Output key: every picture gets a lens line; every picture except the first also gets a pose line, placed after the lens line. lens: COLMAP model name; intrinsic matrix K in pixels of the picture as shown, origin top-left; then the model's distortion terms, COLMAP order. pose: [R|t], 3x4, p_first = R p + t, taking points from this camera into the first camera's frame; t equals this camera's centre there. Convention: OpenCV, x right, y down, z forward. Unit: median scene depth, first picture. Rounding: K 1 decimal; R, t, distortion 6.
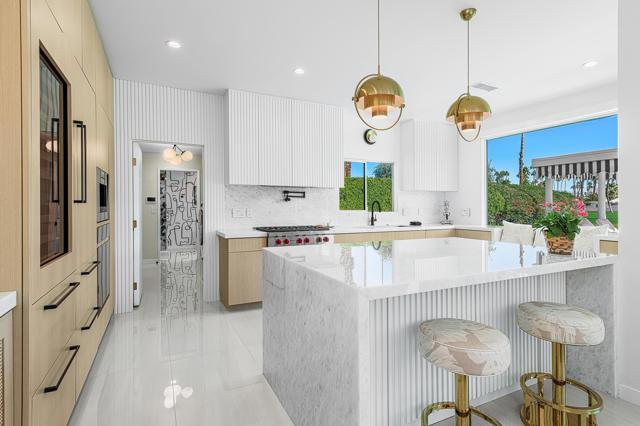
lens RADIAL K [[330.0, 0, 321.3], [0, 330.0, 208.5], [0, 0, 1]] dist [0.003922, 0.000376]
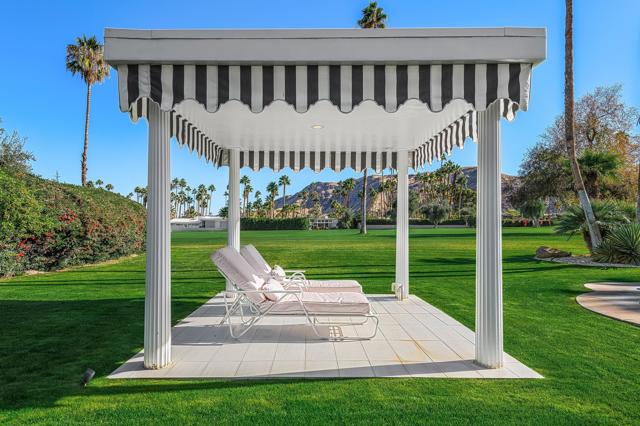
lens RADIAL K [[345.1, 0, 308.7], [0, 345.1, 217.9], [0, 0, 1]] dist [-0.013569, -0.001063]
pose [[0.434874, 0.029031, 0.900023, 0.739721], [0.003446, 0.999419, -0.033902, 0.017150], [-0.900485, 0.017845, 0.434521, 1.172188]]
